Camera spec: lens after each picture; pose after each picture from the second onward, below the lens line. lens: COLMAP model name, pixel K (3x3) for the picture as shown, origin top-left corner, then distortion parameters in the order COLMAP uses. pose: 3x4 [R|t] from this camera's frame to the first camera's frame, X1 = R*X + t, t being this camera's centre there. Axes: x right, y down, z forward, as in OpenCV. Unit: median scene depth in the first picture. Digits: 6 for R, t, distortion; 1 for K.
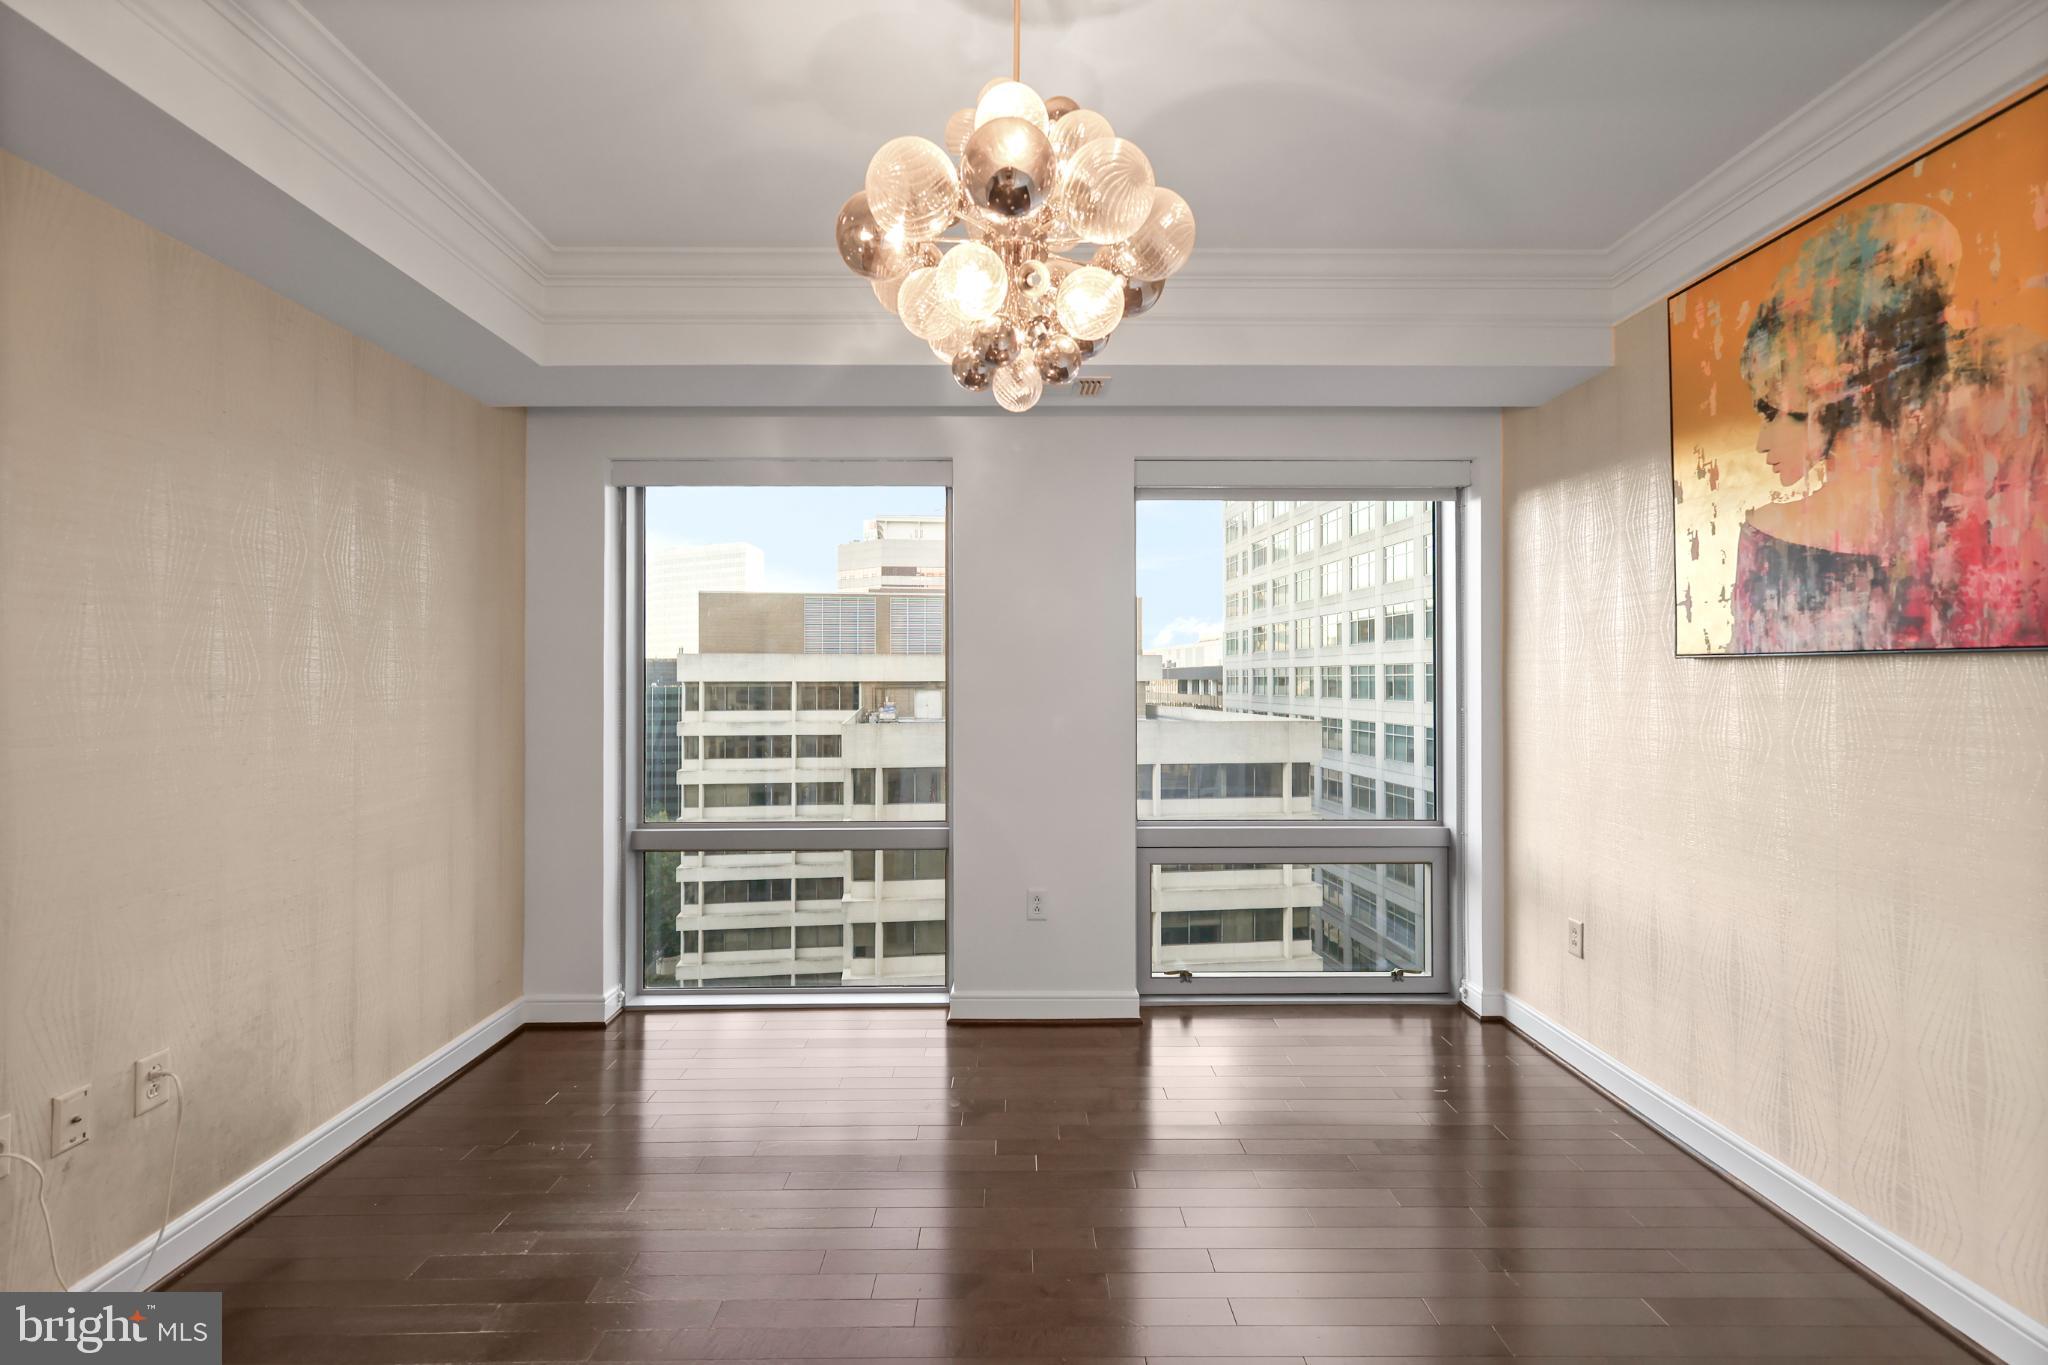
lens RADIAL K [[895.9, 0, 1053.3], [0, 895.9, 667.1], [0, 0, 1]] dist [0.005443, -0.001889]
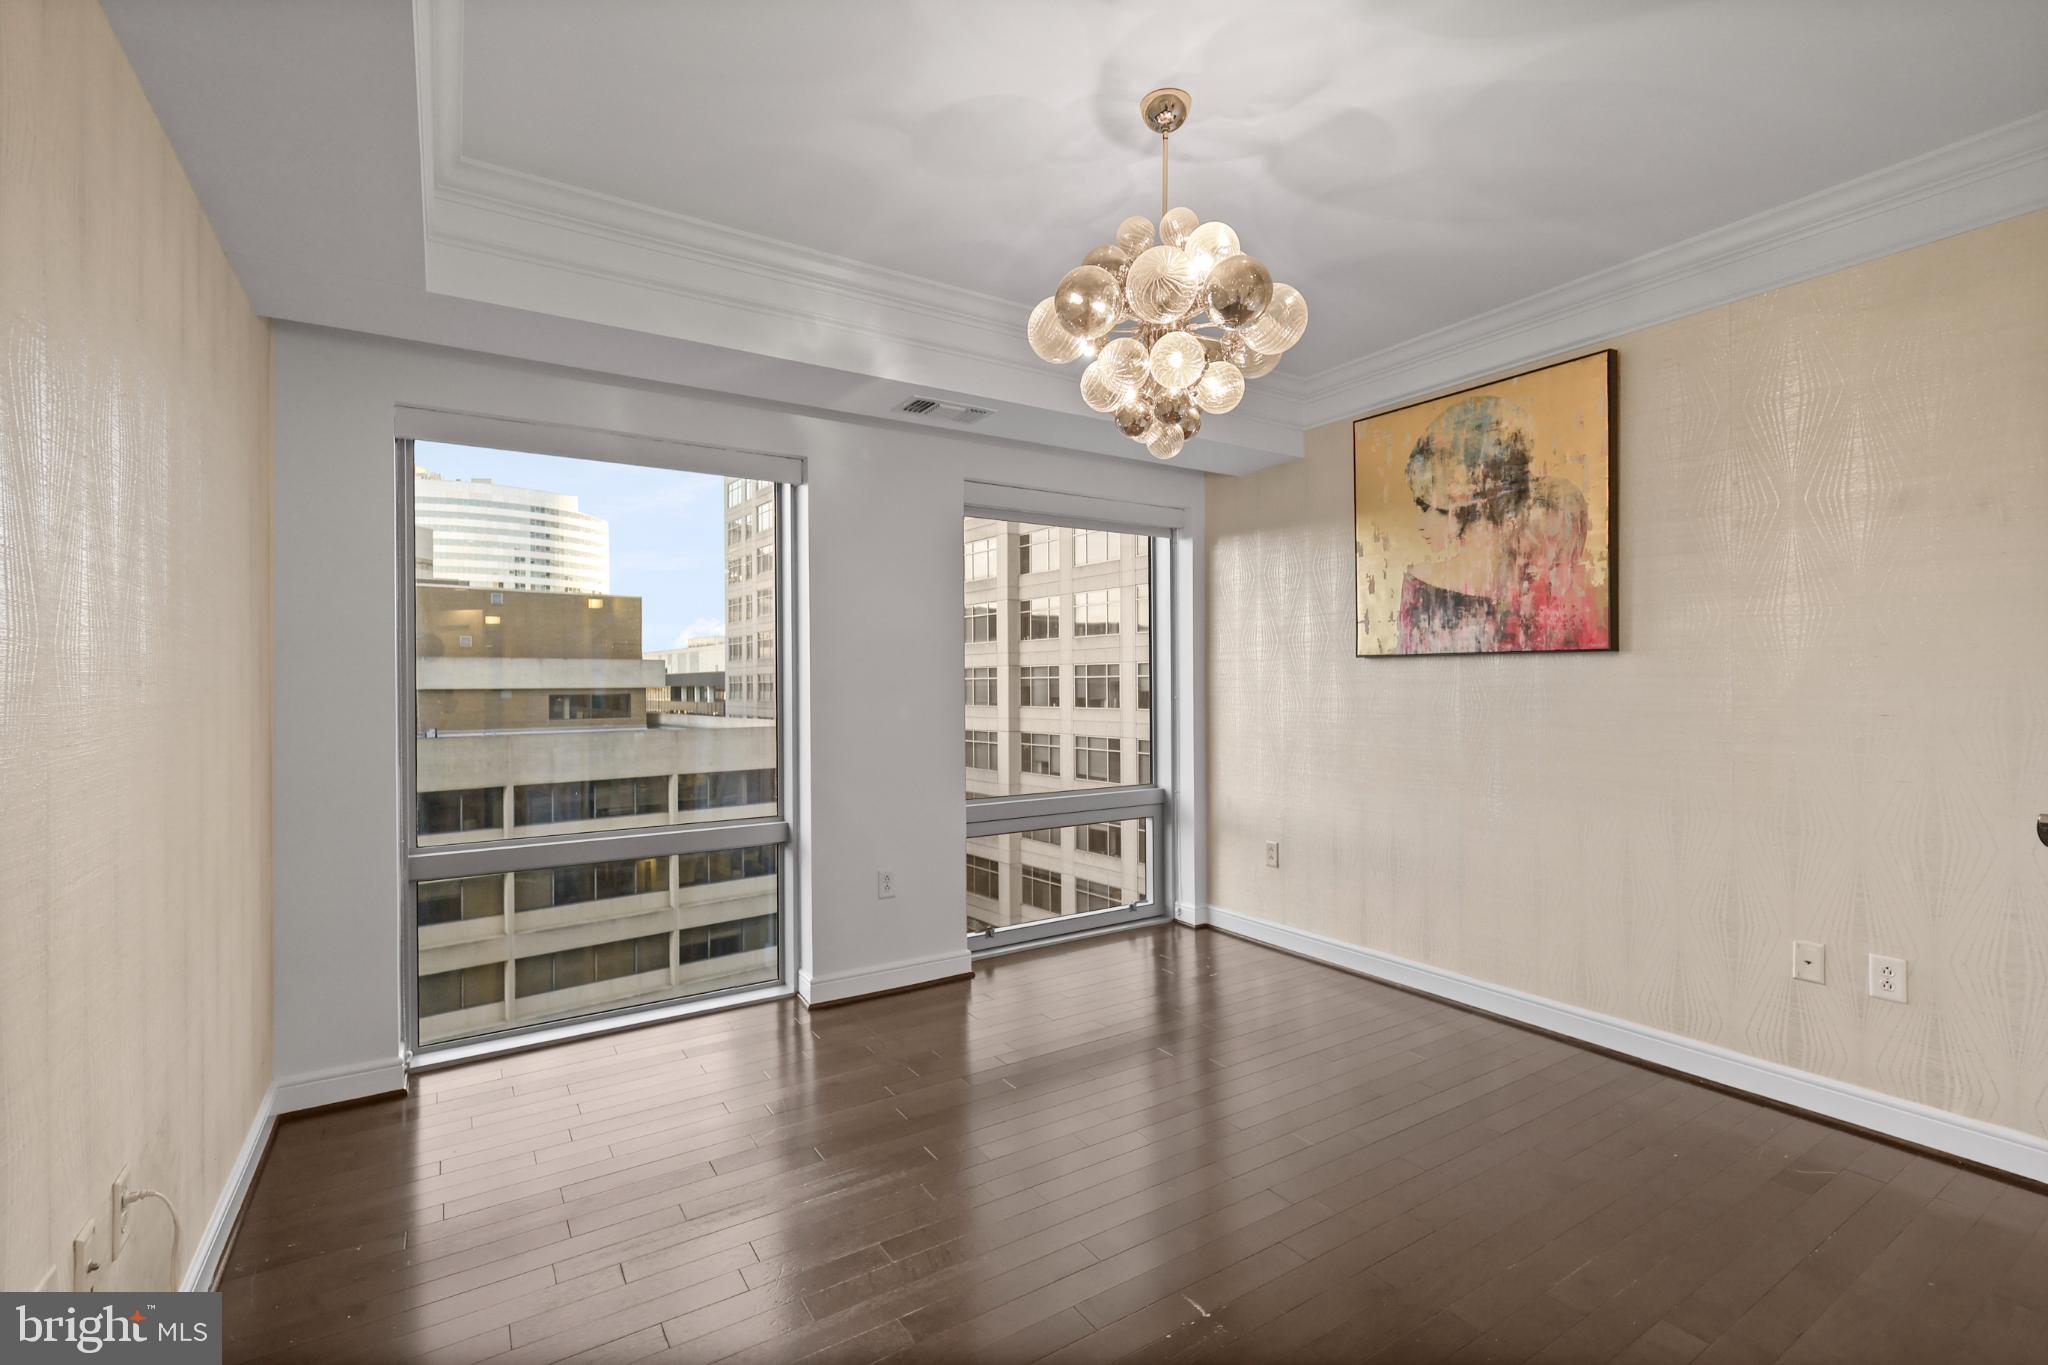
lens RADIAL K [[895.9, 0, 1024.5], [0, 895.9, 680.7], [0, 0, 1]] dist [0.005443, -0.001889]
pose [[0.849061, -0.002792, 0.528288, -0.448809], [-0.000824, 0.999978, 0.006610, 0.015101], [-0.528295, -0.006047, 0.849039, -0.000842]]
